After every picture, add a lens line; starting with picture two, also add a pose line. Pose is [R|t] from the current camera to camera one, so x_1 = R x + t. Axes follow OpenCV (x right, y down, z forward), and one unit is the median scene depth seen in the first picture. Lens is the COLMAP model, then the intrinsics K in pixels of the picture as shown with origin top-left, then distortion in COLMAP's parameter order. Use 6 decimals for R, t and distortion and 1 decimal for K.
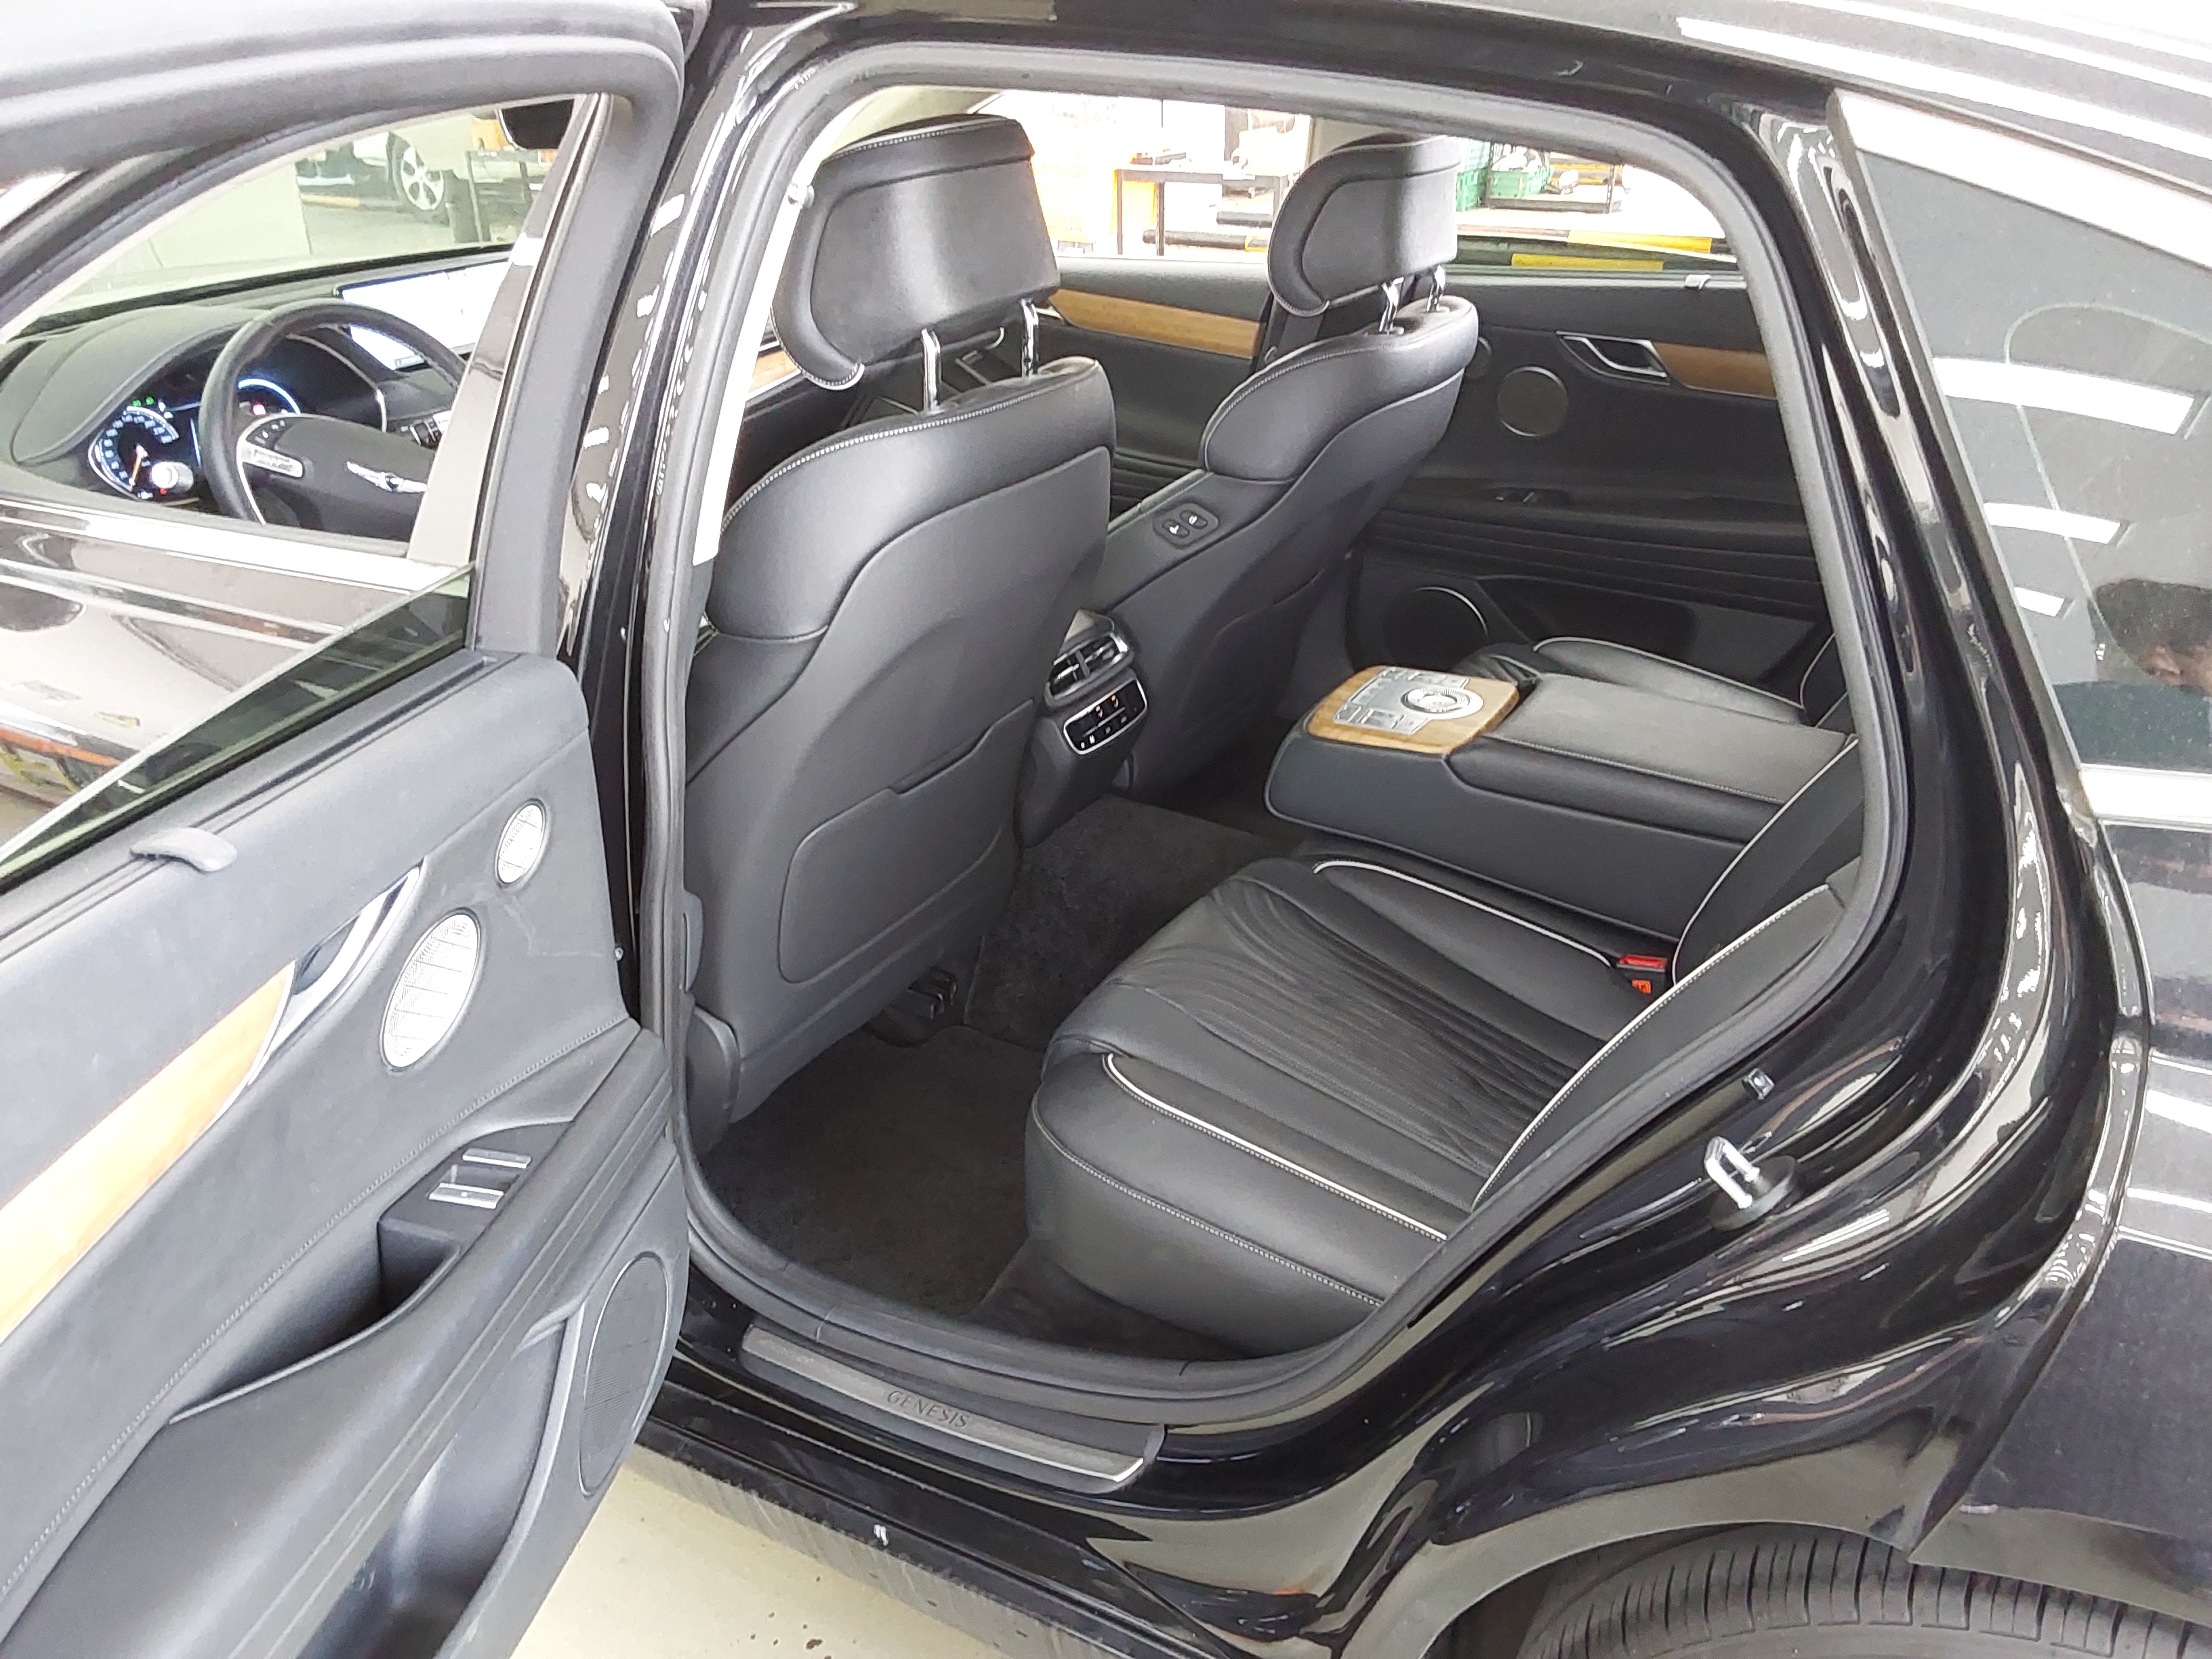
lens RADIAL K [[1802.5, 0, 1100.3], [0, 1802.5, 876.4], [0, 0, 1]] dist [0.169331, -0.227837]
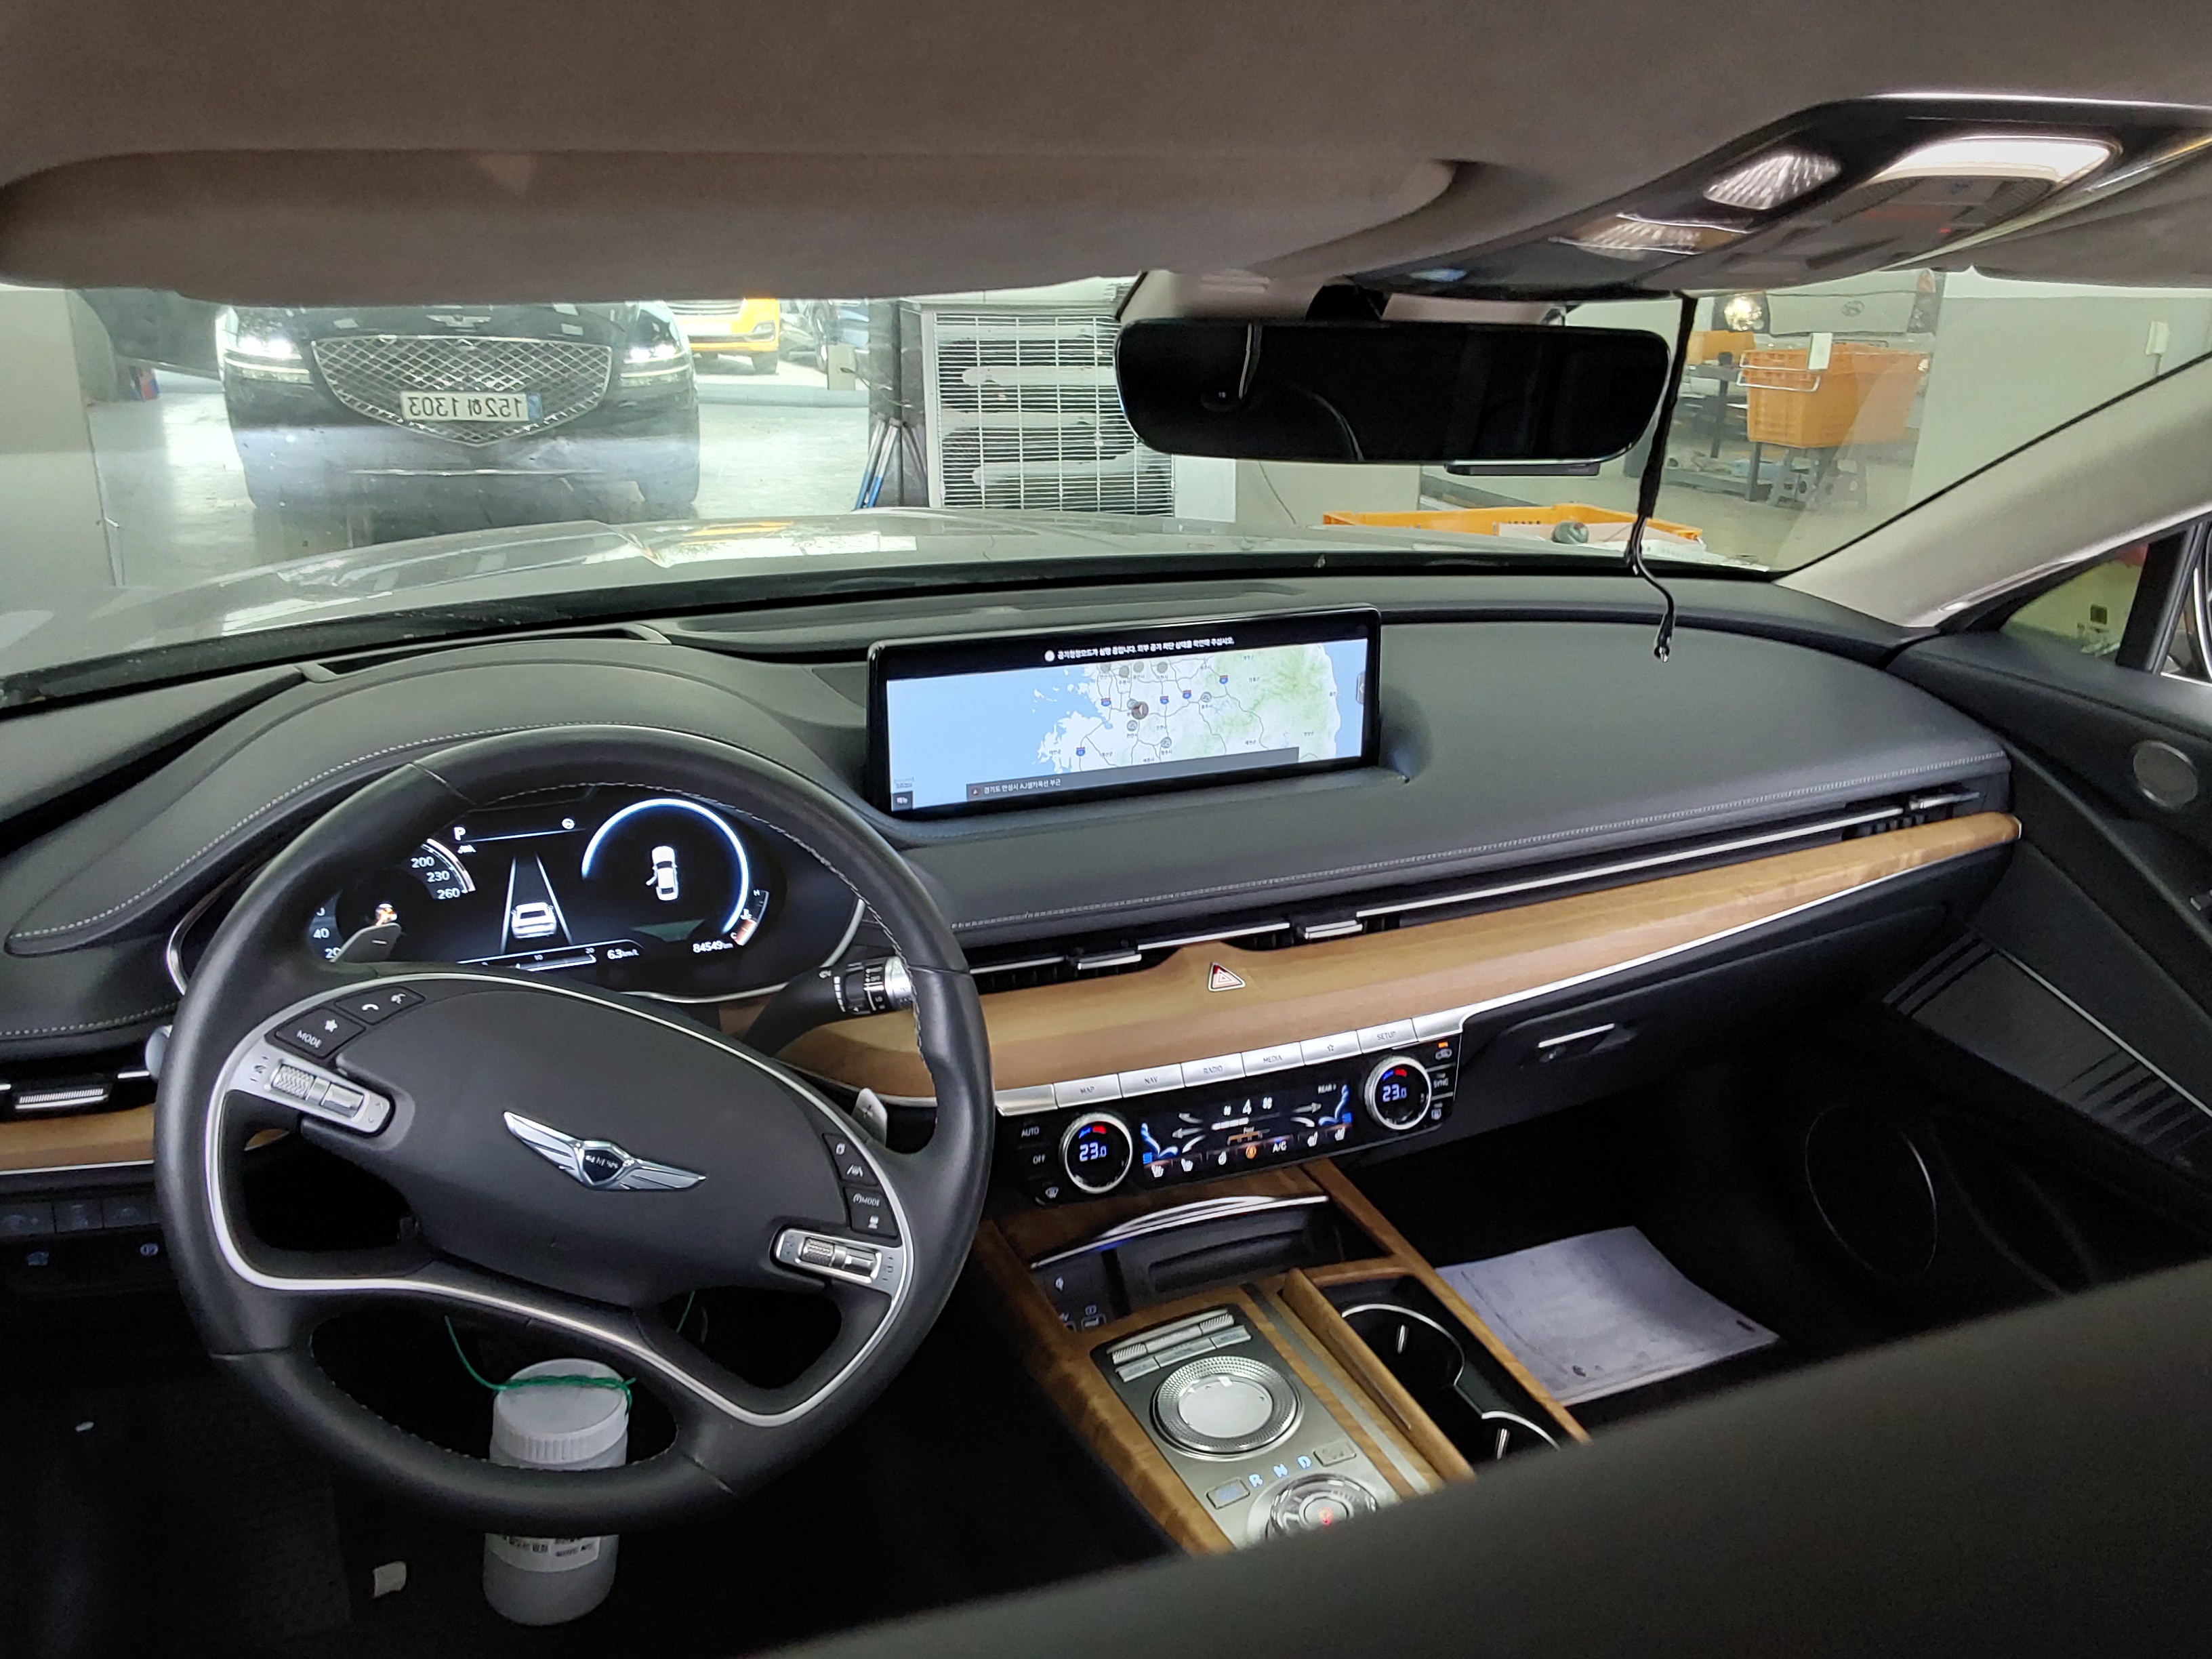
lens RADIAL K [[1802.5, 0, 1100.3], [0, 1802.5, 876.4], [0, 0, 1]] dist [0.169331, -0.227837]
pose [[0.804533, 0.246917, -0.540147, -0.082950], [-0.297293, 0.954765, -0.006358, -0.291057], [0.514144, 0.165698, 0.841546, 0.664666]]
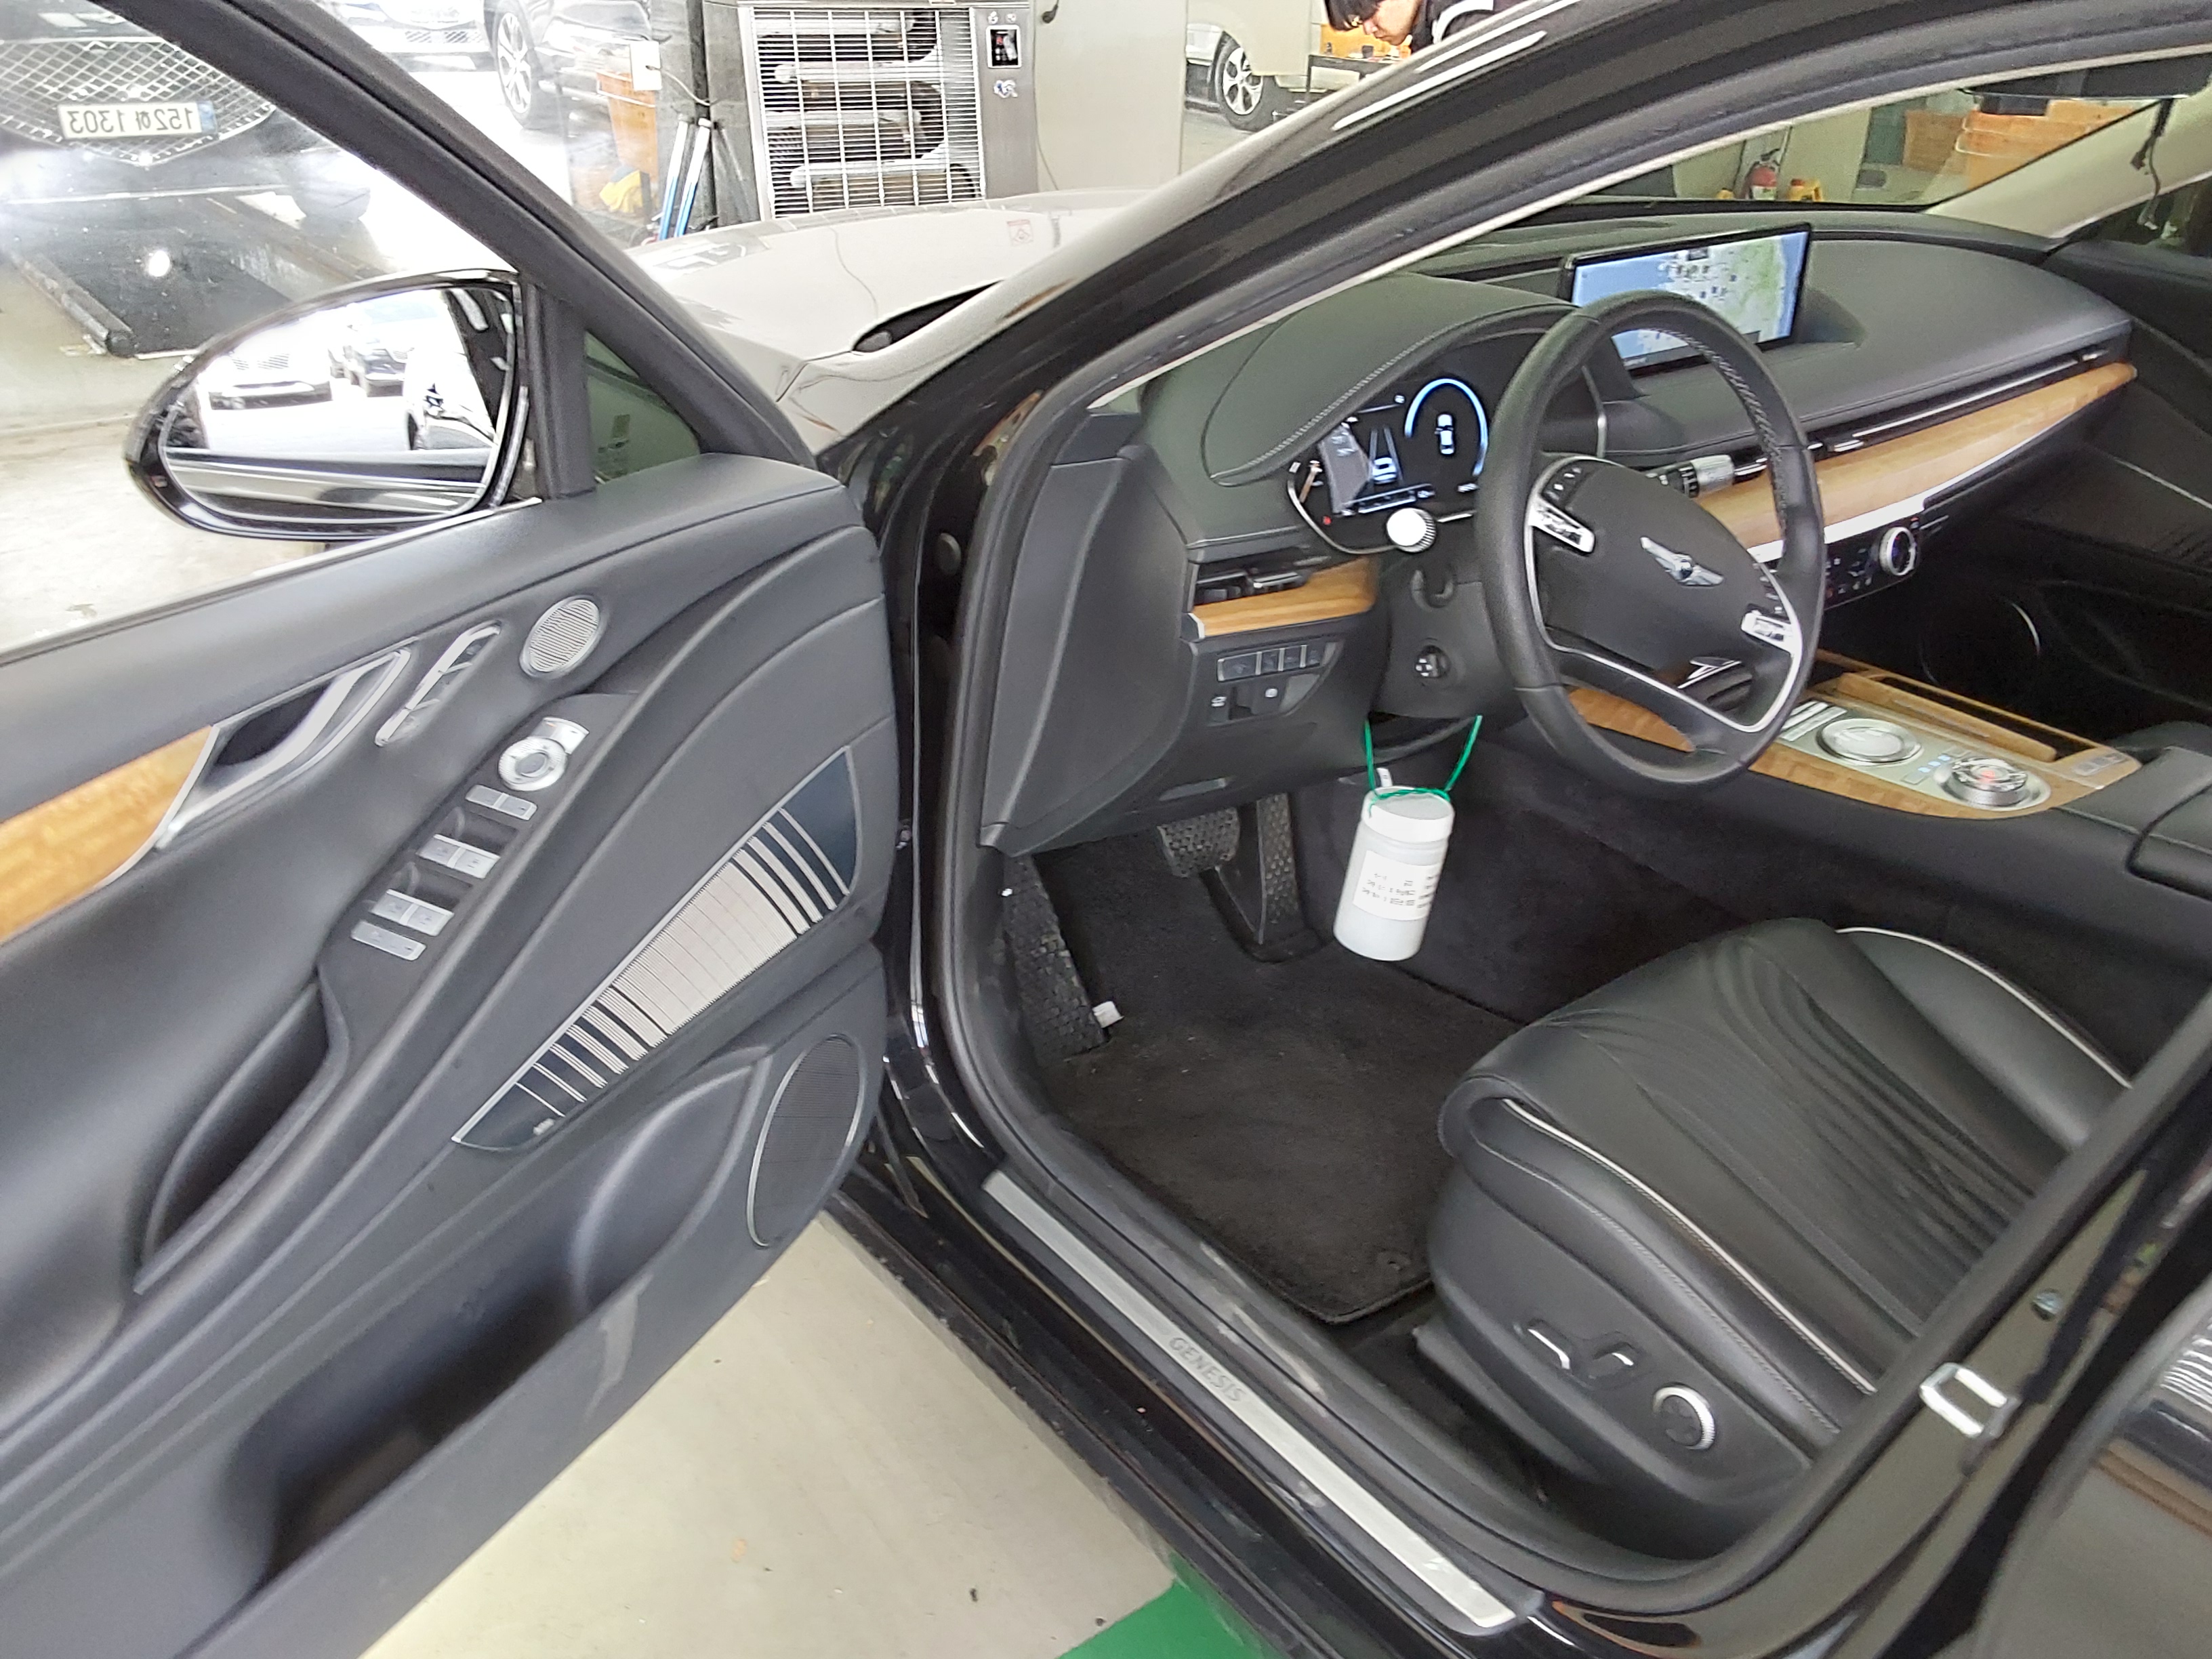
lens RADIAL K [[1802.5, 0, 1100.3], [0, 1802.5, 876.4], [0, 0, 1]] dist [0.169331, -0.227837]
pose [[0.930339, 0.219663, -0.293628, -0.344288], [-0.208969, 0.975575, 0.067721, -0.099633], [0.301332, -0.001644, 0.953518, 0.280793]]
